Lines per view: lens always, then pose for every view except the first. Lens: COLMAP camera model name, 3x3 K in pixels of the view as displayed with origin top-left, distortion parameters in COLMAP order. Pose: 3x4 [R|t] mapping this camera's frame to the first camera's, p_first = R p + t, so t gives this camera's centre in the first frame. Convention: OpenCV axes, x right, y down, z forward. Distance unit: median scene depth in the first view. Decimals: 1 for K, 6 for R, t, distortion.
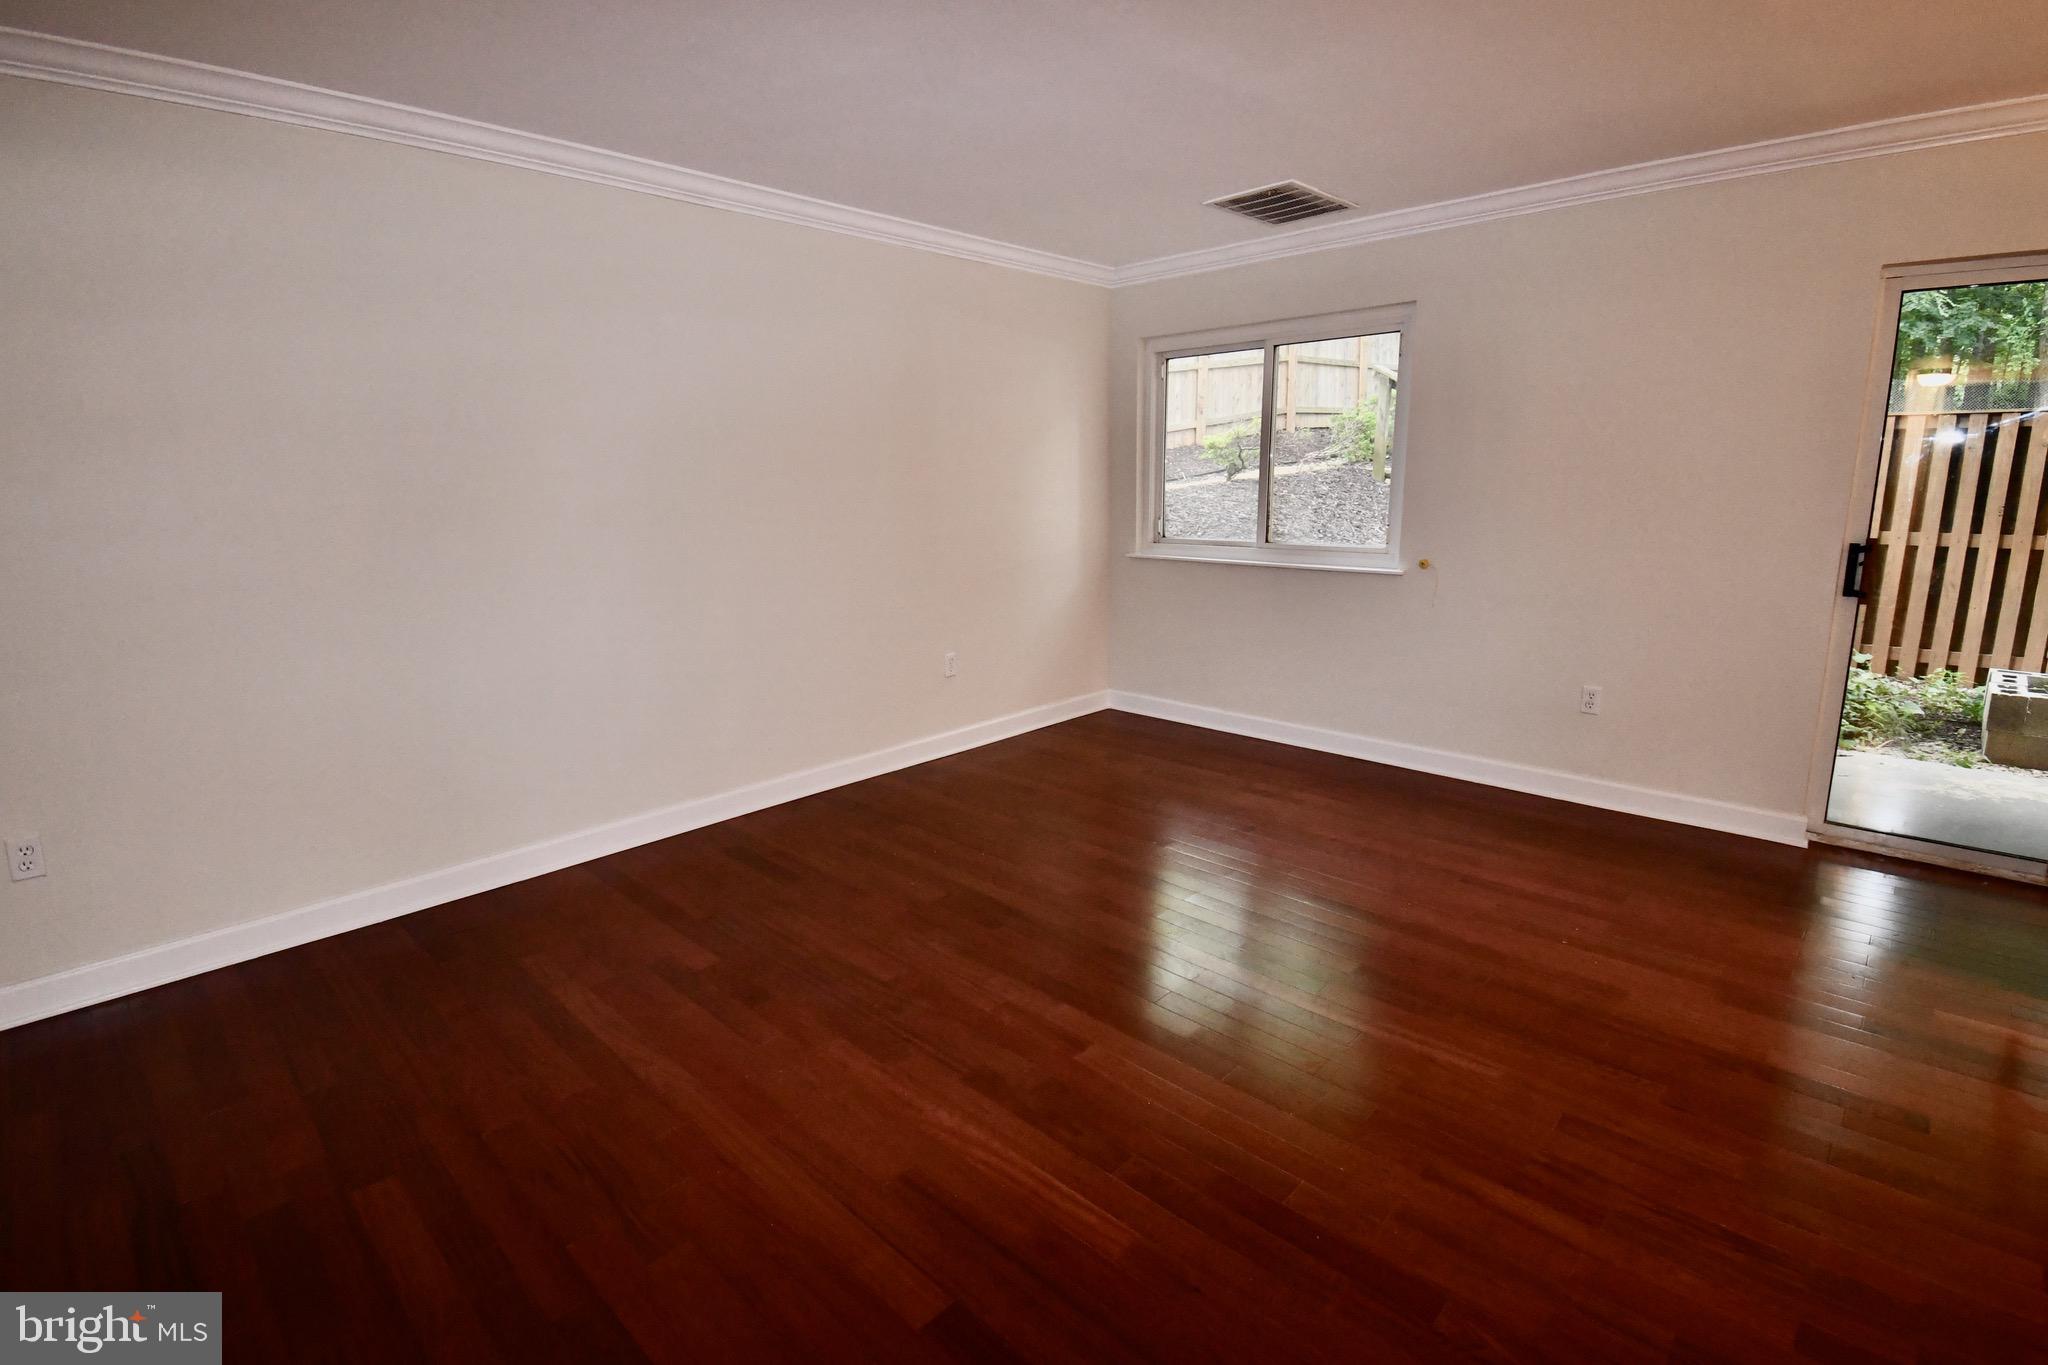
lens RADIAL K [[955.1, 0, 1014.8], [0, 955.1, 671.0], [0, 0, 1]] dist [0.021285, -0.025596]
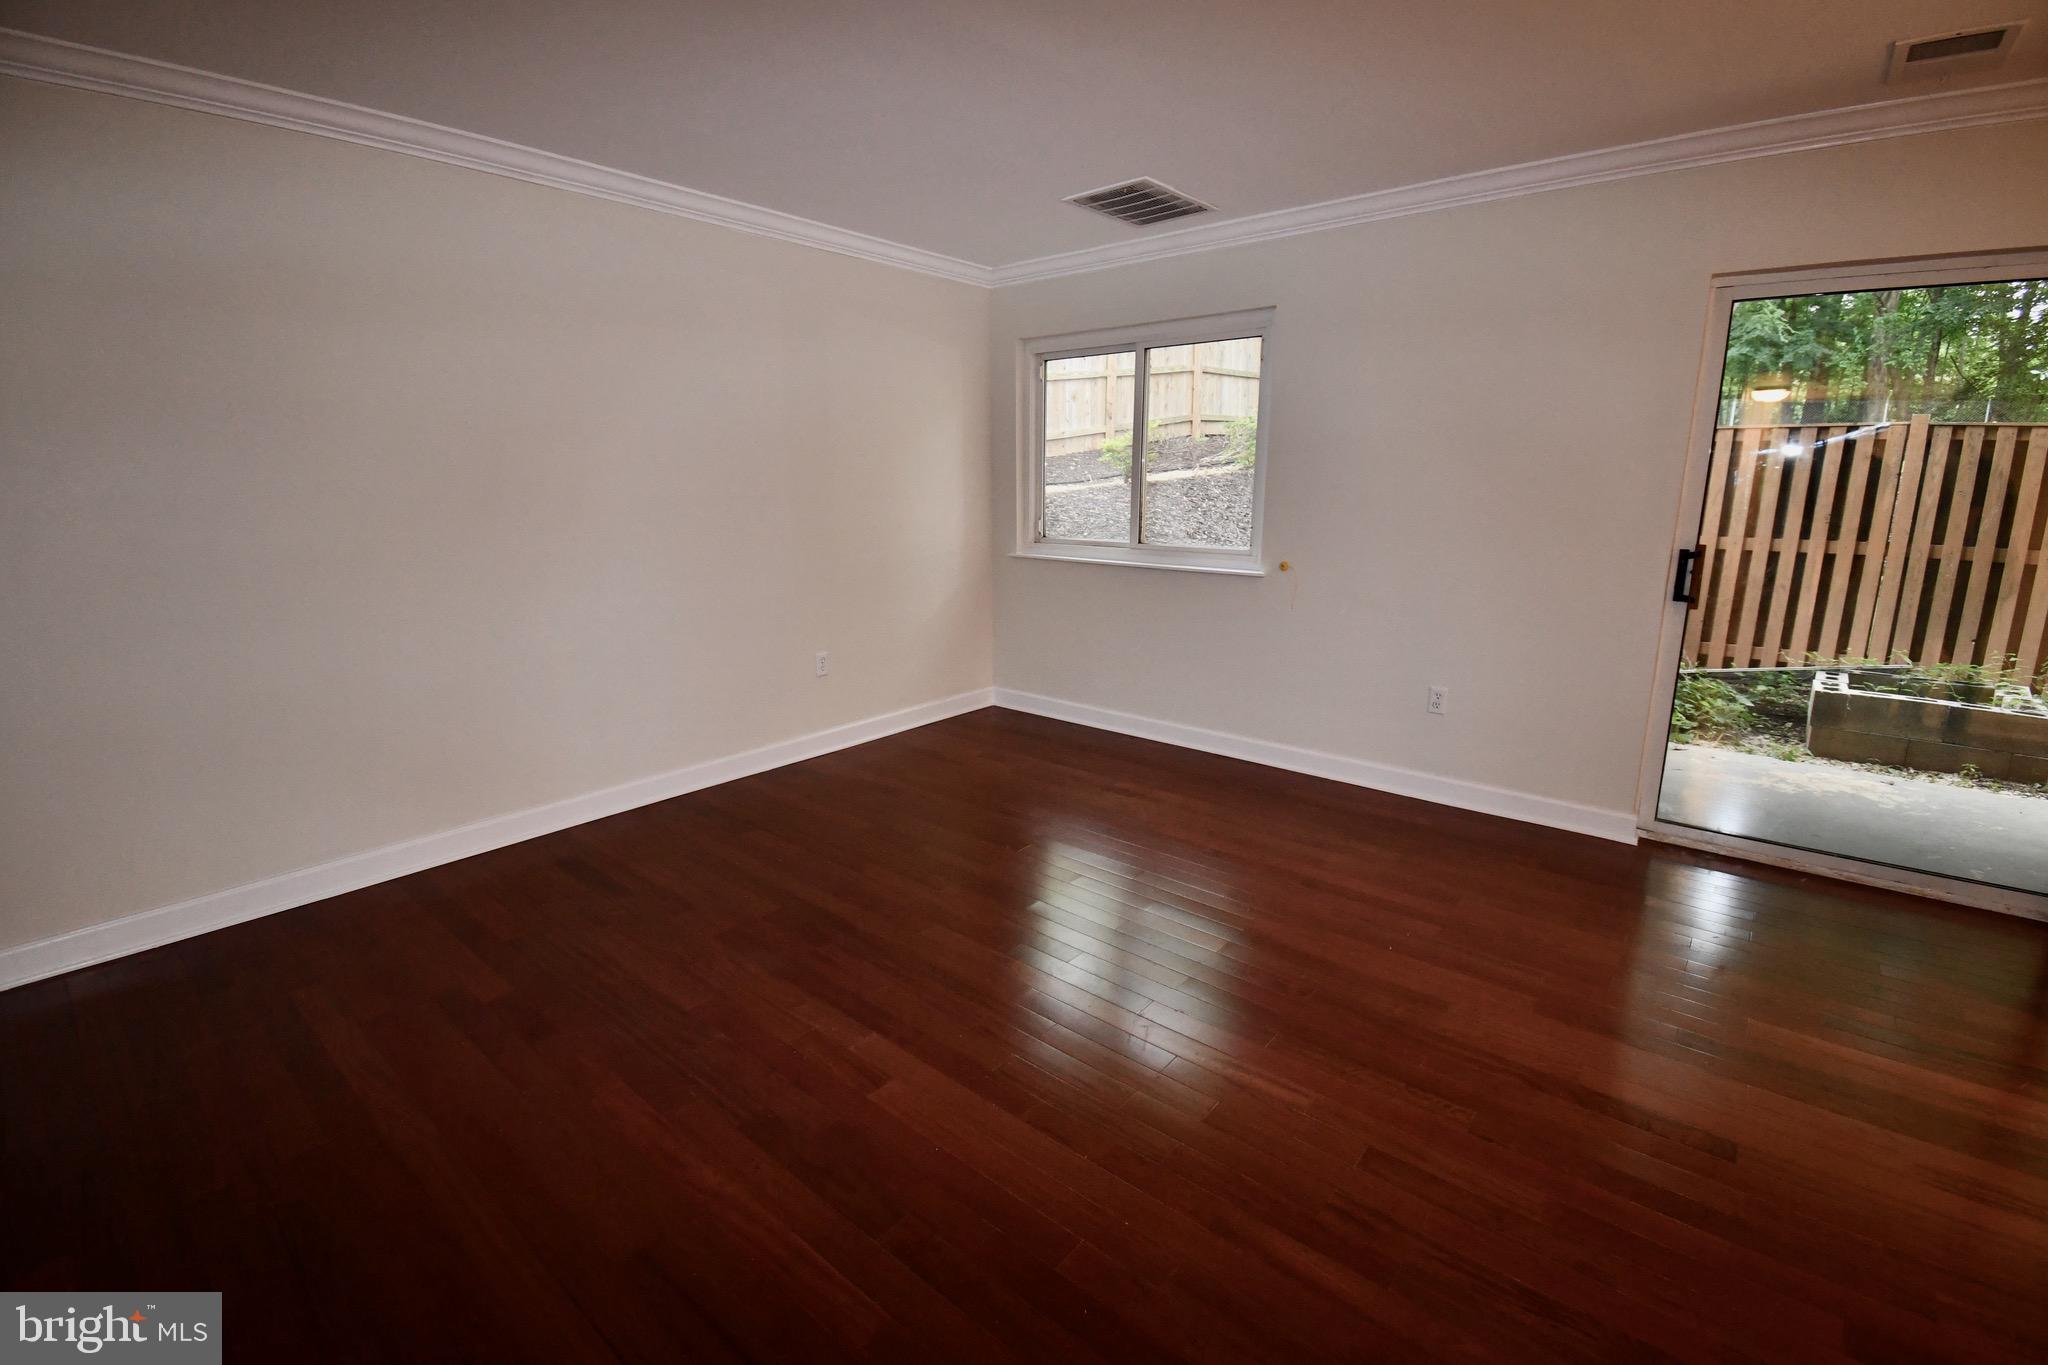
lens RADIAL K [[891.1, 0, 1015.7], [0, 891.1, 671.5], [0, 0, 1]] dist [0.024662, -0.028934]
pose [[0.997956, -0.000574, 0.063898, 0.066837], [-0.000227, 0.999921, 0.012535, -0.009388], [-0.063901, -0.012524, 0.997878, 0.056097]]
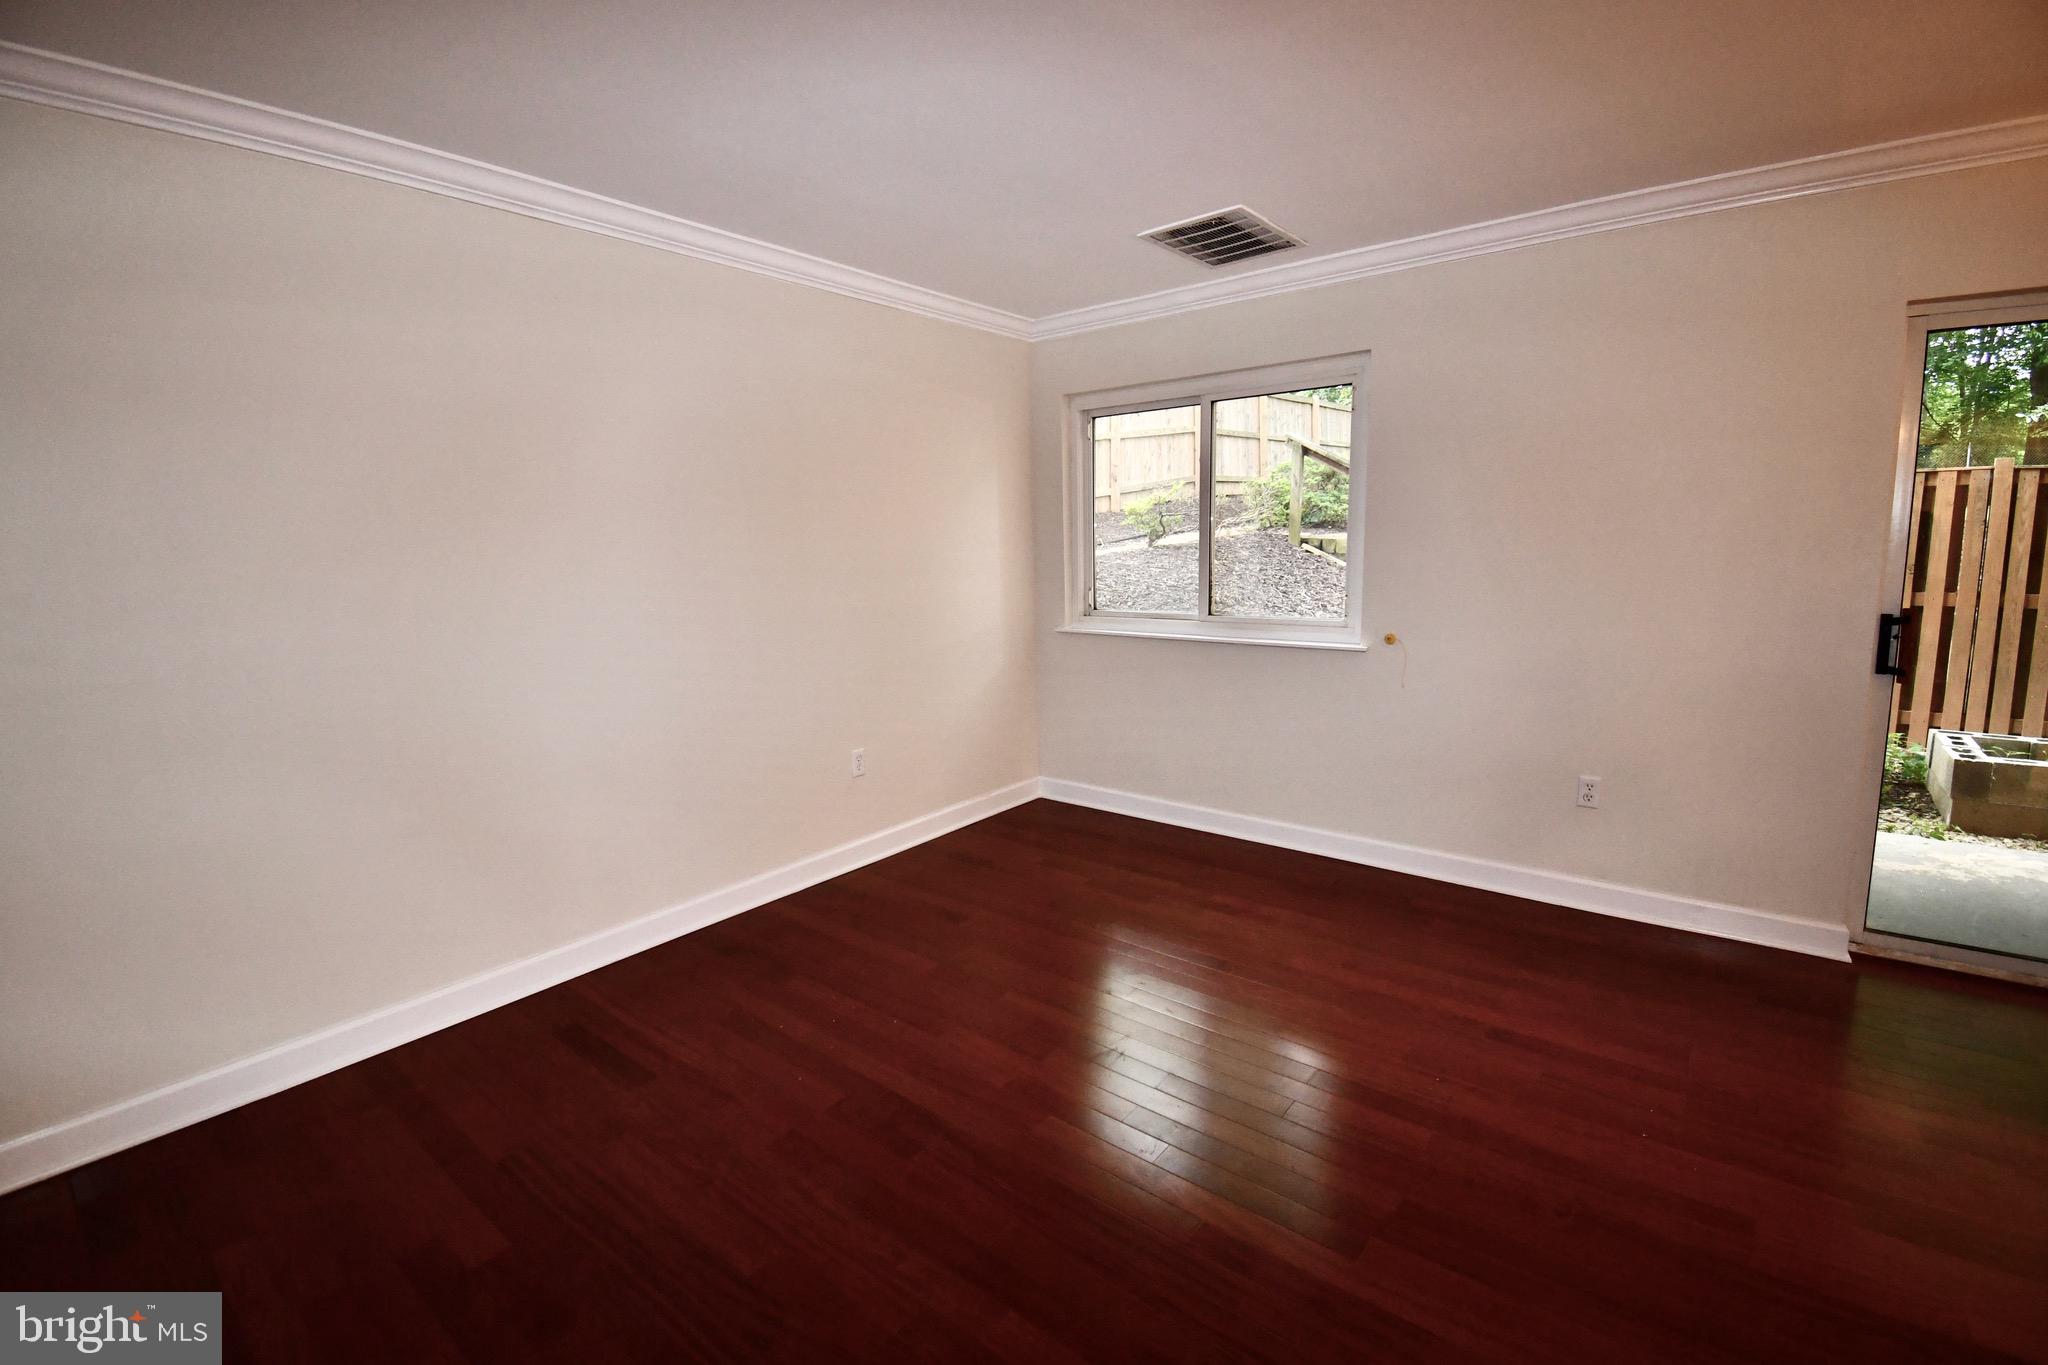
lens RADIAL K [[895.5, 0, 1013.7], [0, 895.5, 671.2], [0, 0, 1]] dist [0.018400, -0.023918]
pose [[0.996284, -0.020748, 0.083595, 0.005732], [0.025604, 0.998021, -0.057435, -0.034815], [-0.082238, 0.059362, 0.994843, 0.162266]]
